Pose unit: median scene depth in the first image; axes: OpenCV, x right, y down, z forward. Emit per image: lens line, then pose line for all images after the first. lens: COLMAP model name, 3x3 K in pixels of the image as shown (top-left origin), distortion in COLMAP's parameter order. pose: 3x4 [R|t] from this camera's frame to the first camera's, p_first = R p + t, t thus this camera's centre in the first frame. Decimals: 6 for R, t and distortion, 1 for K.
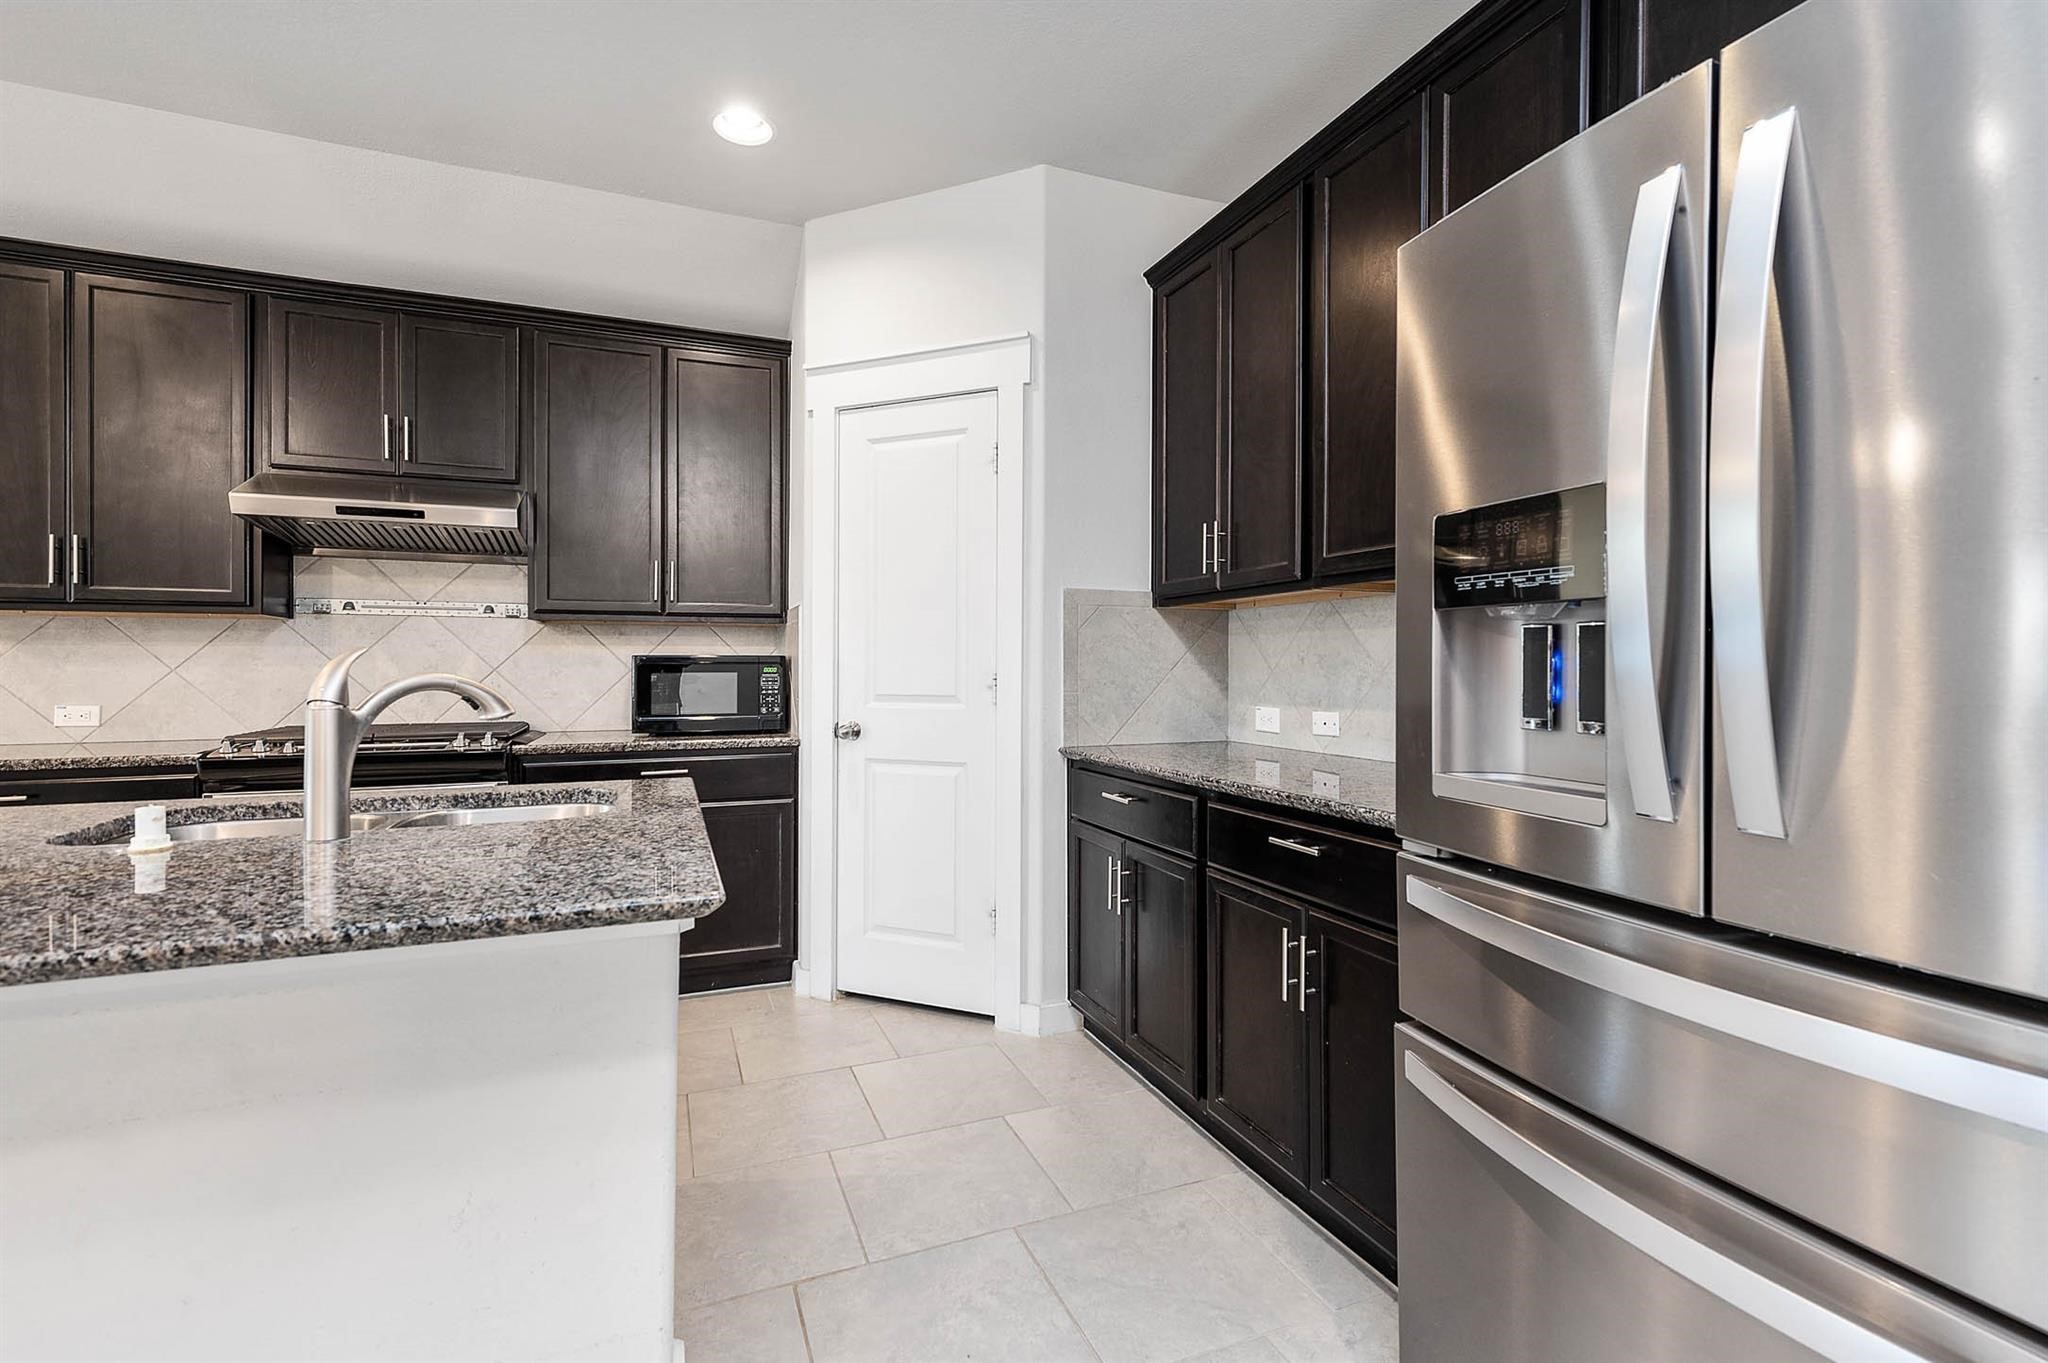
lens RADIAL K [[914.3, 0, 1017.0], [0, 914.3, 666.8], [0, 0, 1]] dist [0.010653, 0.000780]
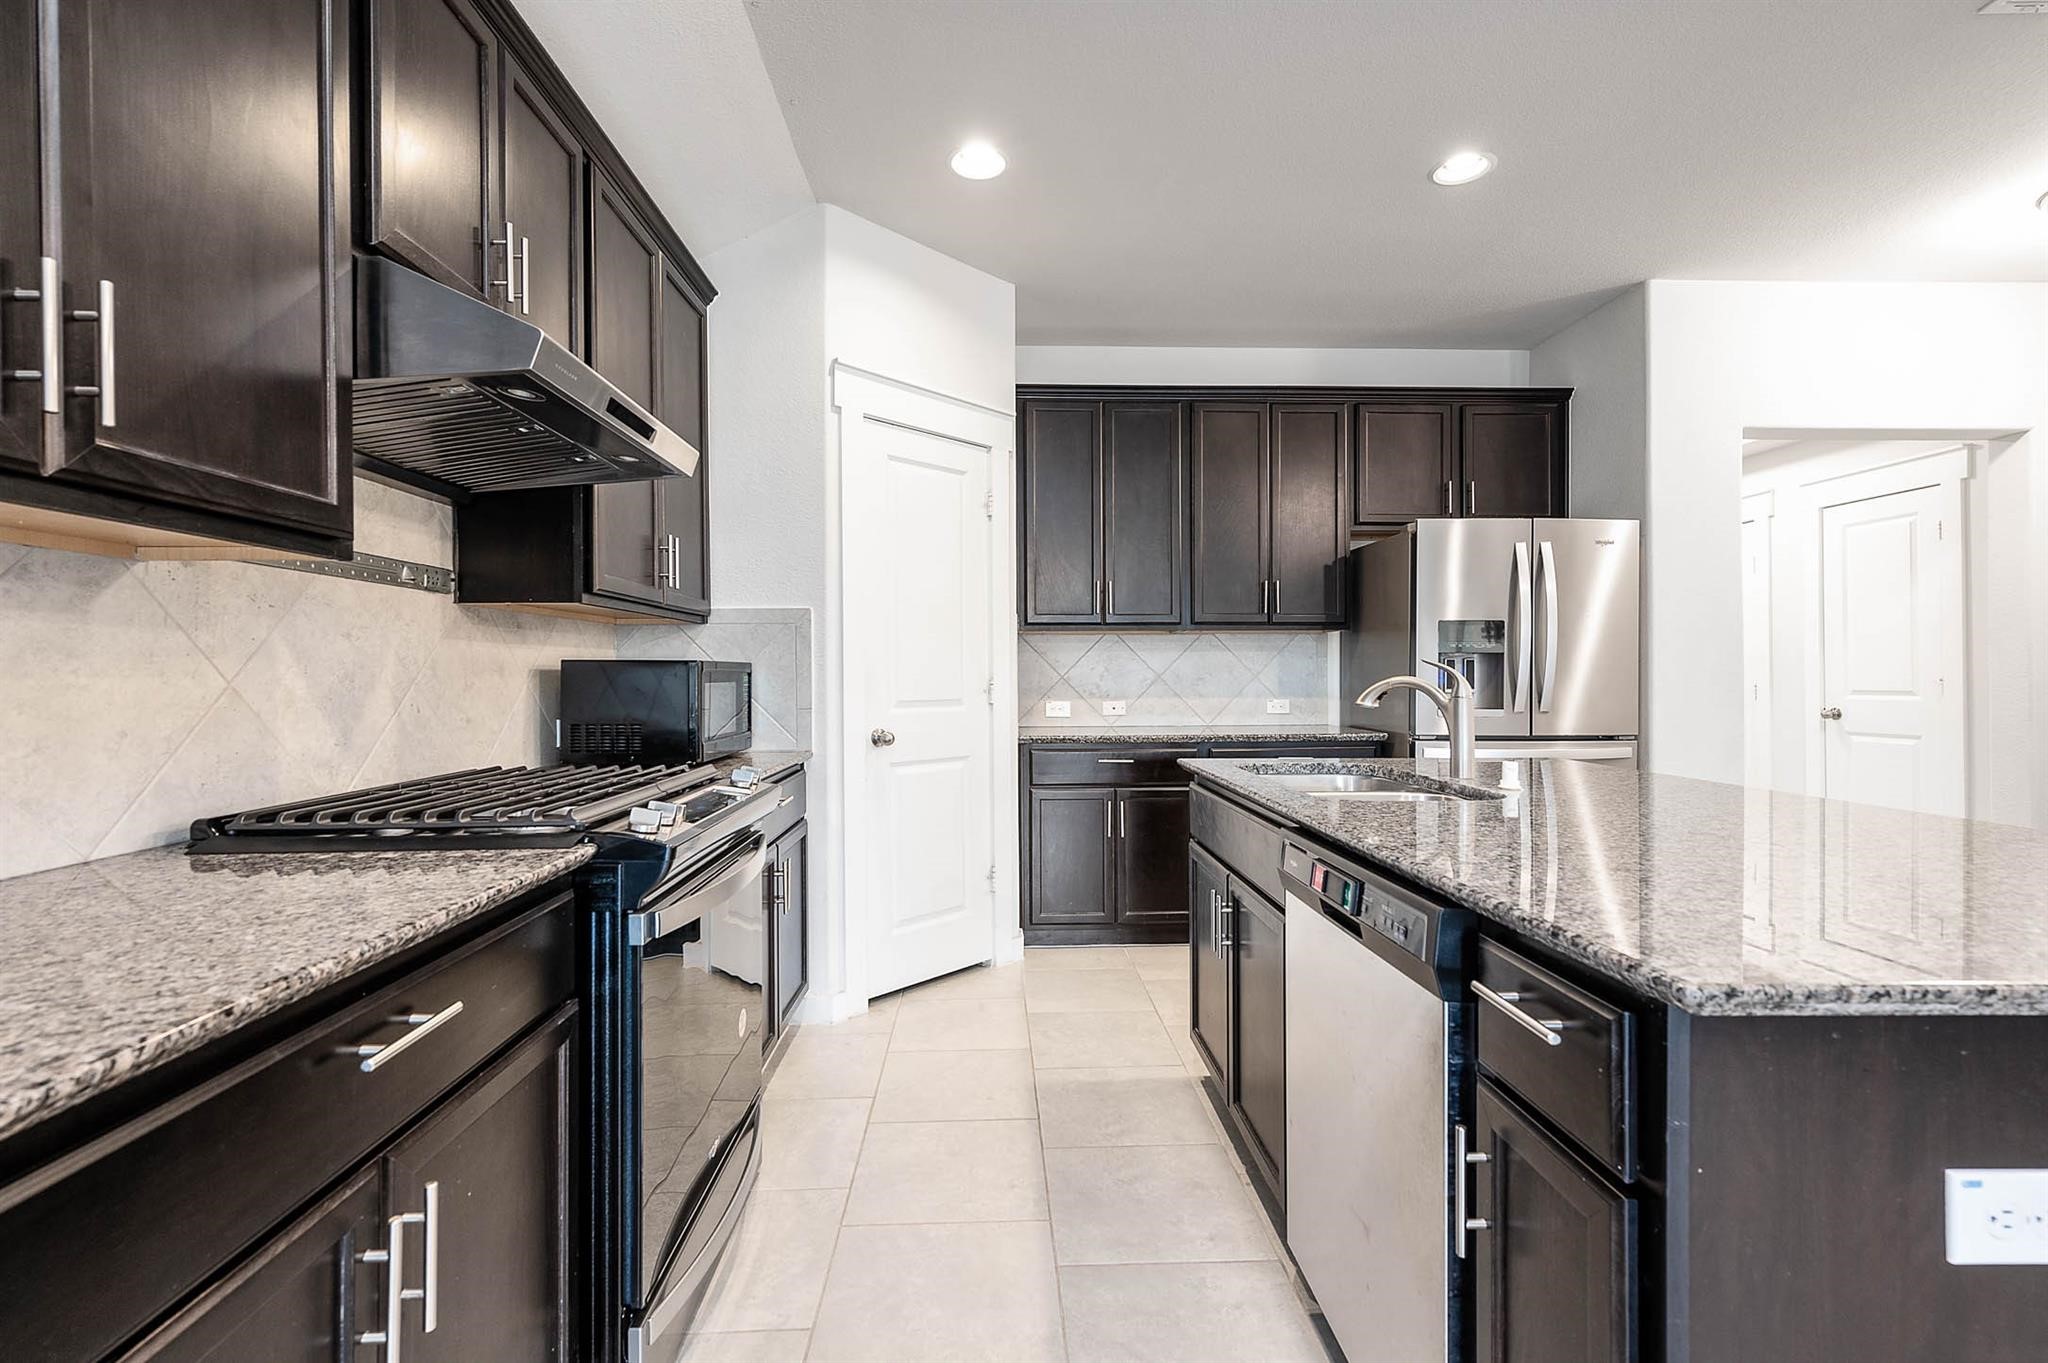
lens RADIAL K [[914.3, 0, 1024.5], [0, 914.3, 672.5], [0, 0, 1]] dist [0.010653, 0.000780]
pose [[0.333073, 0.000498, 0.942901, -1.087530], [0.003186, 0.999994, -0.001653, -0.000258], [-0.942896, 0.003555, 0.333070, 0.511615]]
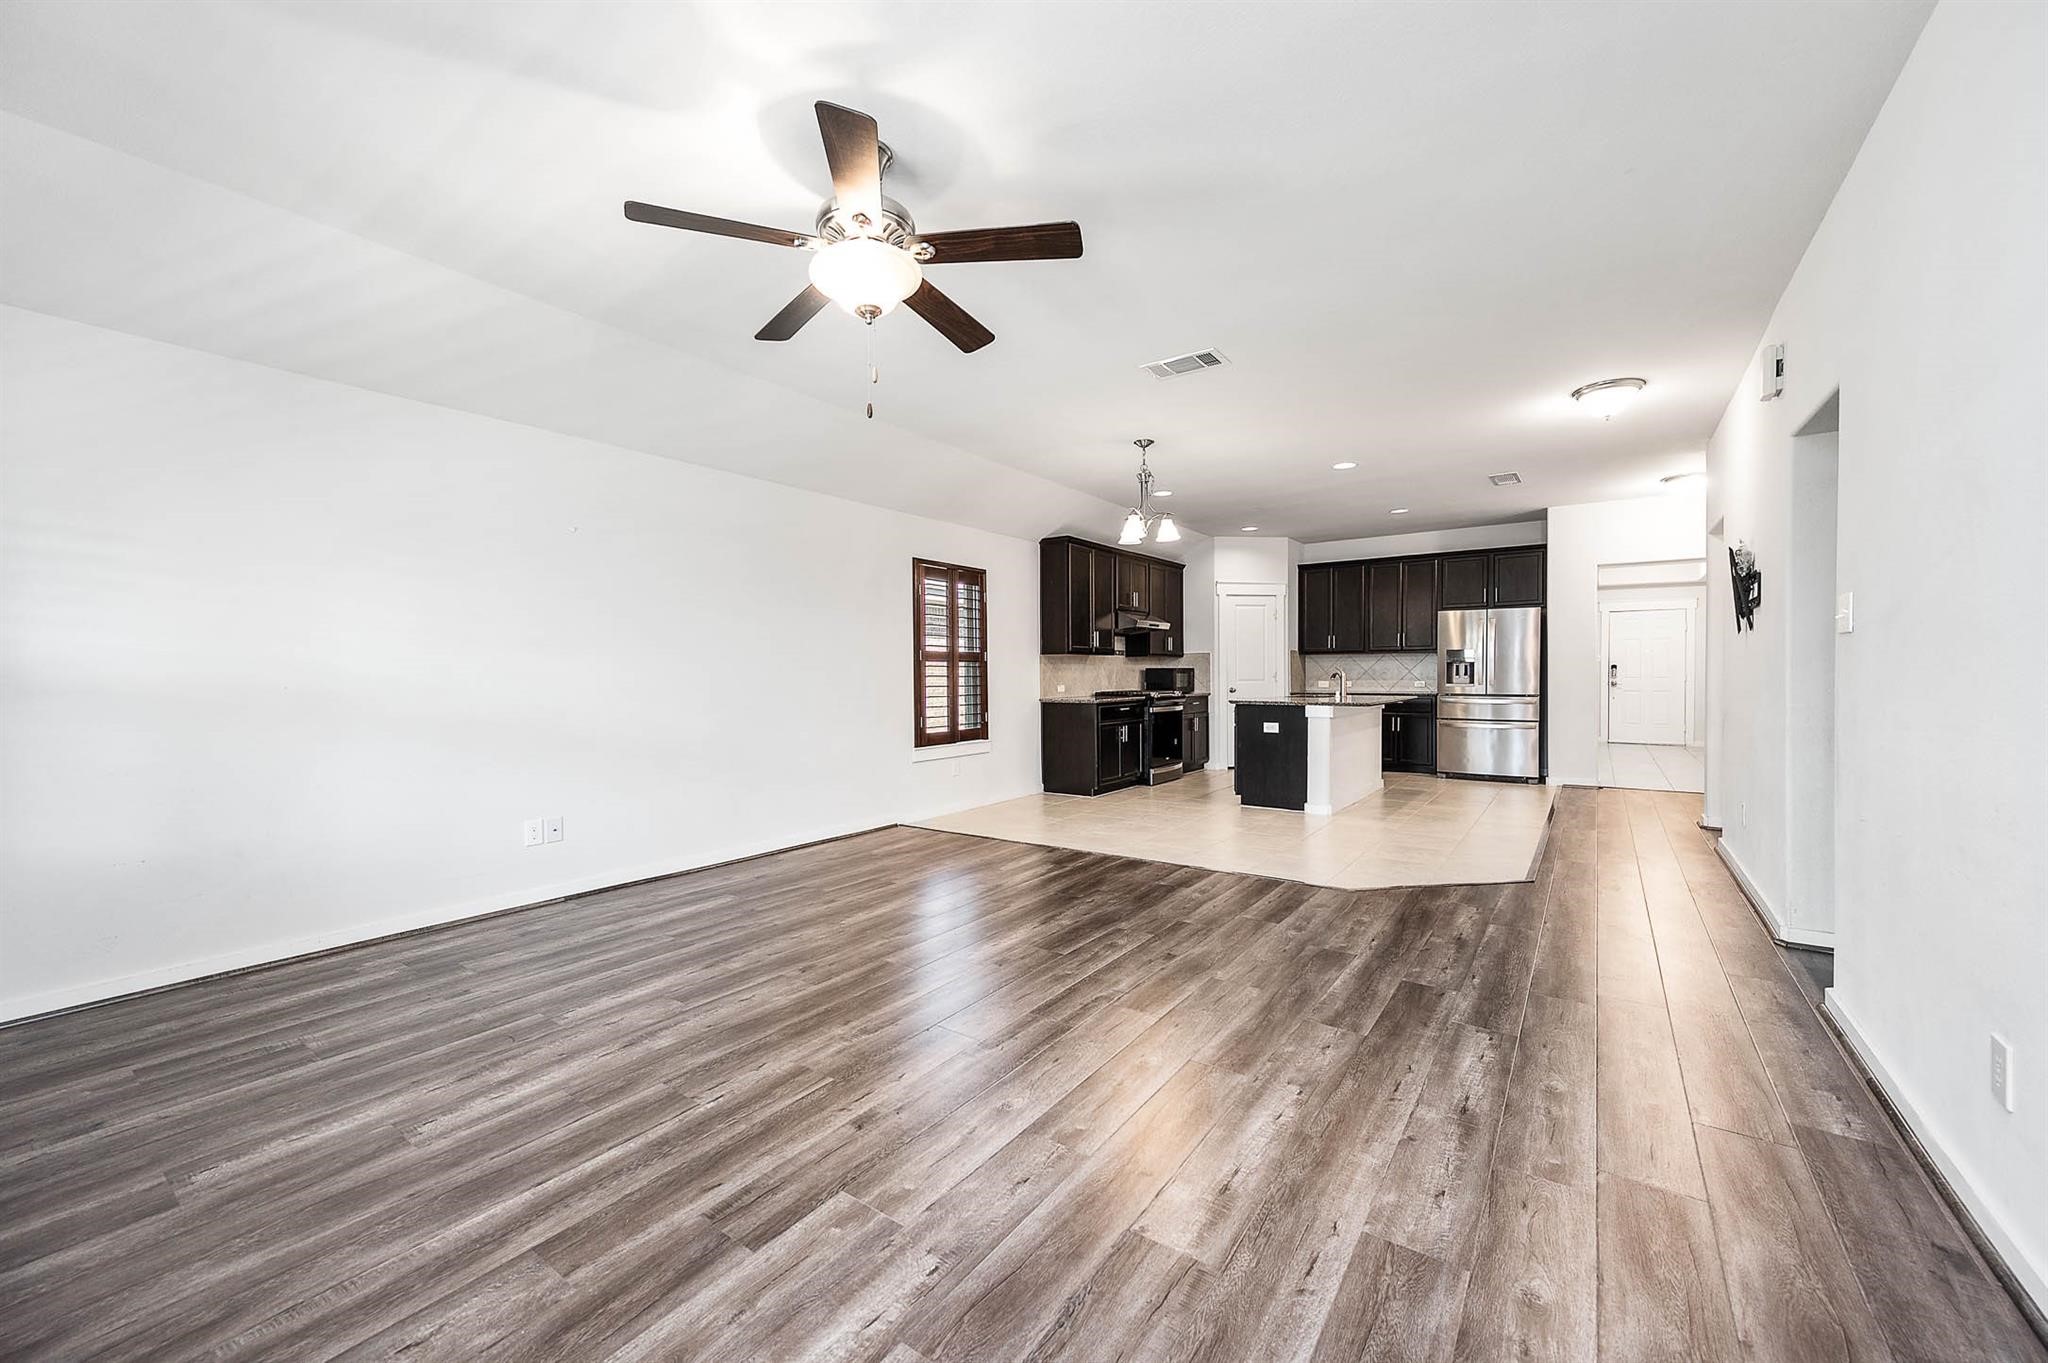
lens RADIAL K [[802.0, 0, 1020.0], [0, 802.0, 677.1], [0, 0, 1]] dist [0.009771, 0.000246]
pose [[0.841749, -0.009354, 0.539788, -2.464051], [0.008001, 0.999956, 0.004852, 0.000754], [-0.539810, 0.000235, 0.841787, -1.087471]]
